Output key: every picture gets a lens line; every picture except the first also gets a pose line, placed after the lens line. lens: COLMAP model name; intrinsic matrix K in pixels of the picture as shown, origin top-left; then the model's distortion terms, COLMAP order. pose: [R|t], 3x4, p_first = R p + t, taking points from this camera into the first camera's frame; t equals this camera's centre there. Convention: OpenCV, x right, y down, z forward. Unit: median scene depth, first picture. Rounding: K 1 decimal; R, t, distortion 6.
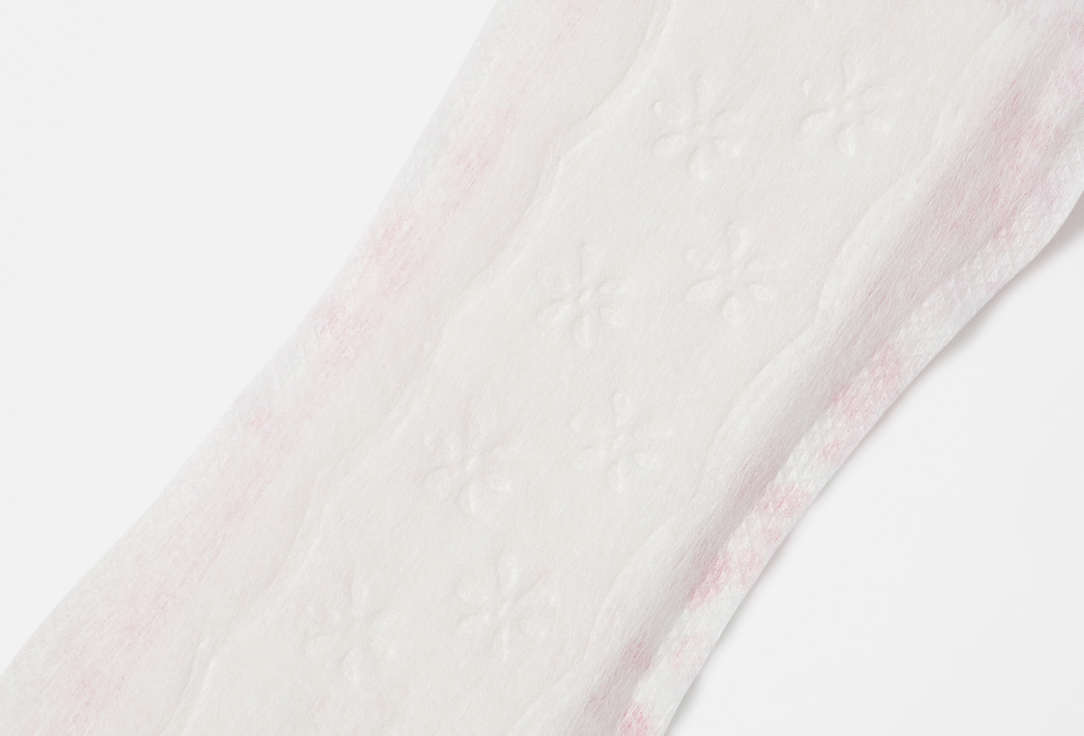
lens RADIAL K [[3314.7, 0, 543.2], [0, 3314.7, 366.4], [0, 0, 1]] dist [0.168752, 0.000000]
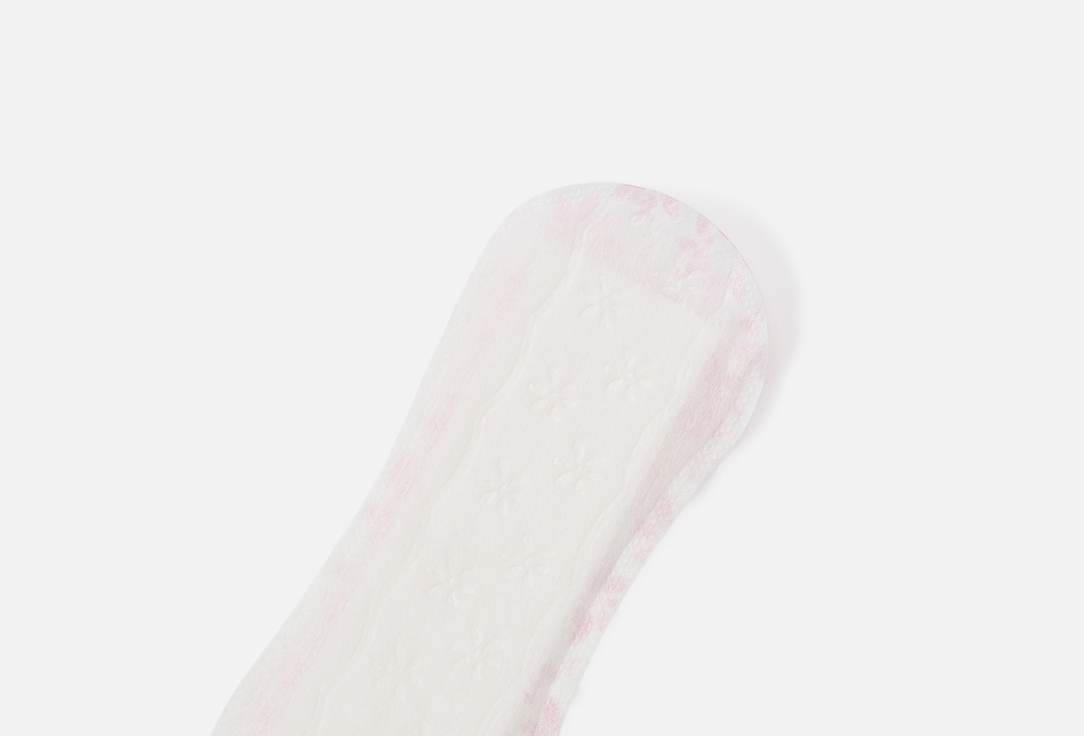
lens RADIAL K [[3314.7, 0, 542.2], [0, 3314.7, 367.2], [0, 0, 1]] dist [0.168752, 0.000000]
pose [[0.994796, -0.098958, 0.024252, -0.004300], [0.100614, 0.991638, -0.080819, 0.066624], [-0.016052, 0.082838, 0.996434, -0.910271]]
